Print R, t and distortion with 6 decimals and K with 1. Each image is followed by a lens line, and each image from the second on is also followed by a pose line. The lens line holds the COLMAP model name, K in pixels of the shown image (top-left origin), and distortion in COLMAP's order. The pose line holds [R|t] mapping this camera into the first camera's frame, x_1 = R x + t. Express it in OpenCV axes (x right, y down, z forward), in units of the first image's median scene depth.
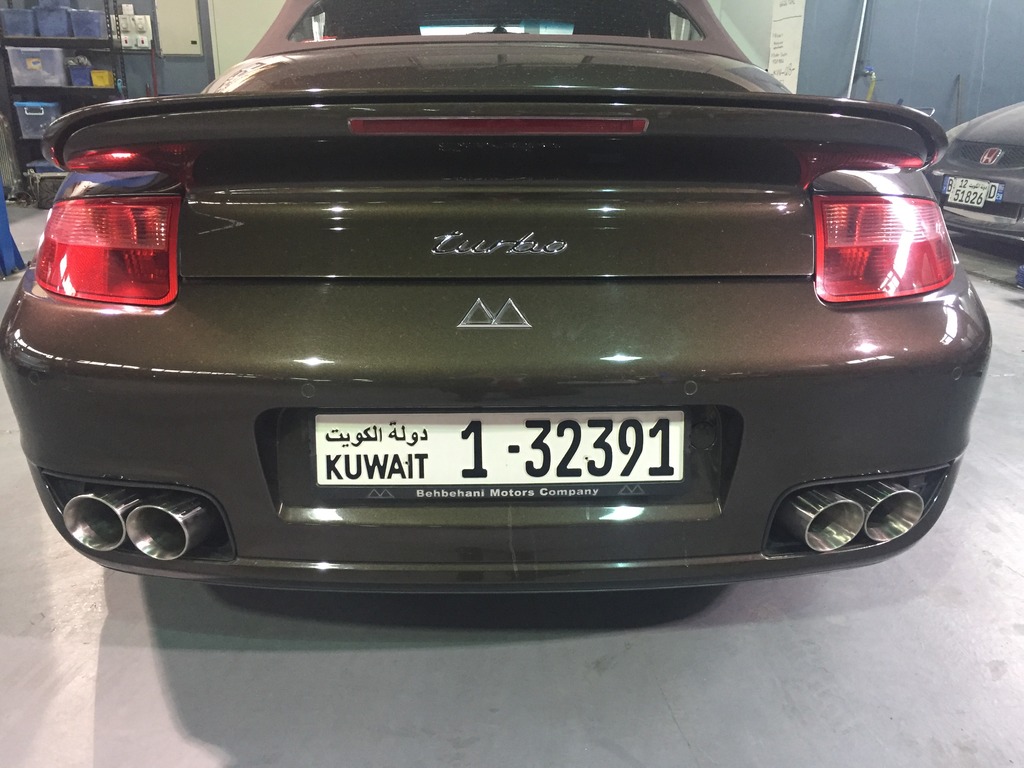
lens RADIAL K [[871.3, 0, 515.0], [0, 871.3, 384.2], [0, 0, 1]] dist [-0.009646, -0.016347]
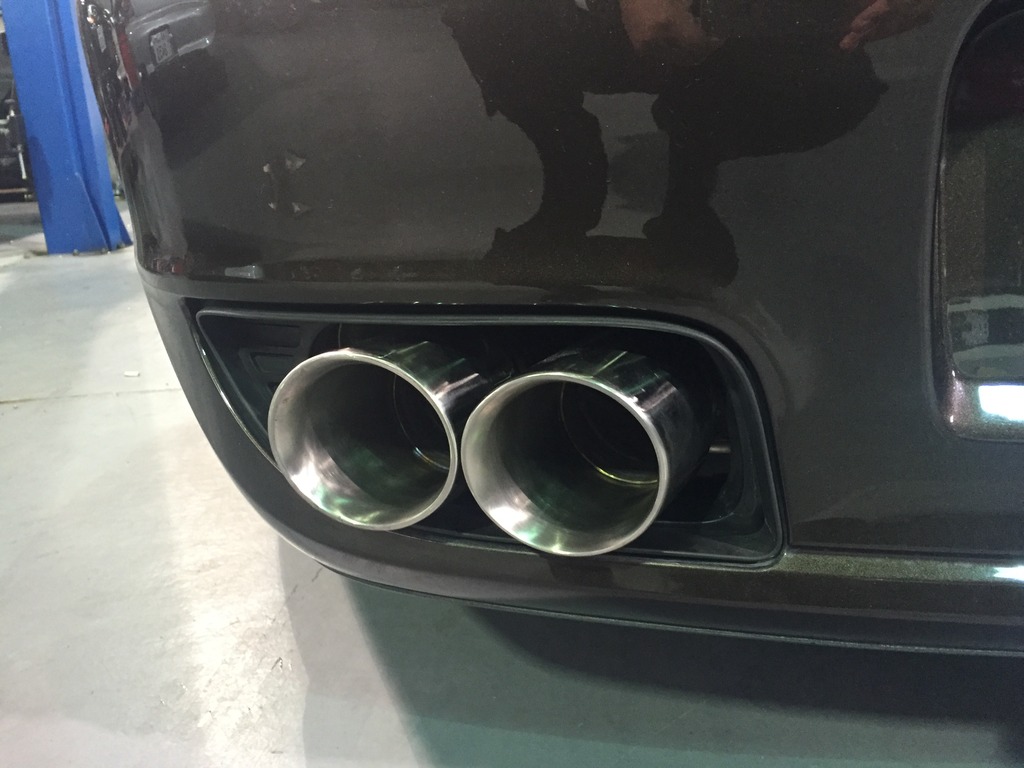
lens RADIAL K [[871.3, 0, 509.3], [0, 871.3, 383.6], [0, 0, 1]] dist [-0.009646, -0.016347]
pose [[0.993750, -0.034394, -0.106199, -0.381700], [0.032098, 0.999214, -0.023255, 0.141991], [0.106916, 0.019701, 0.994073, 0.665422]]
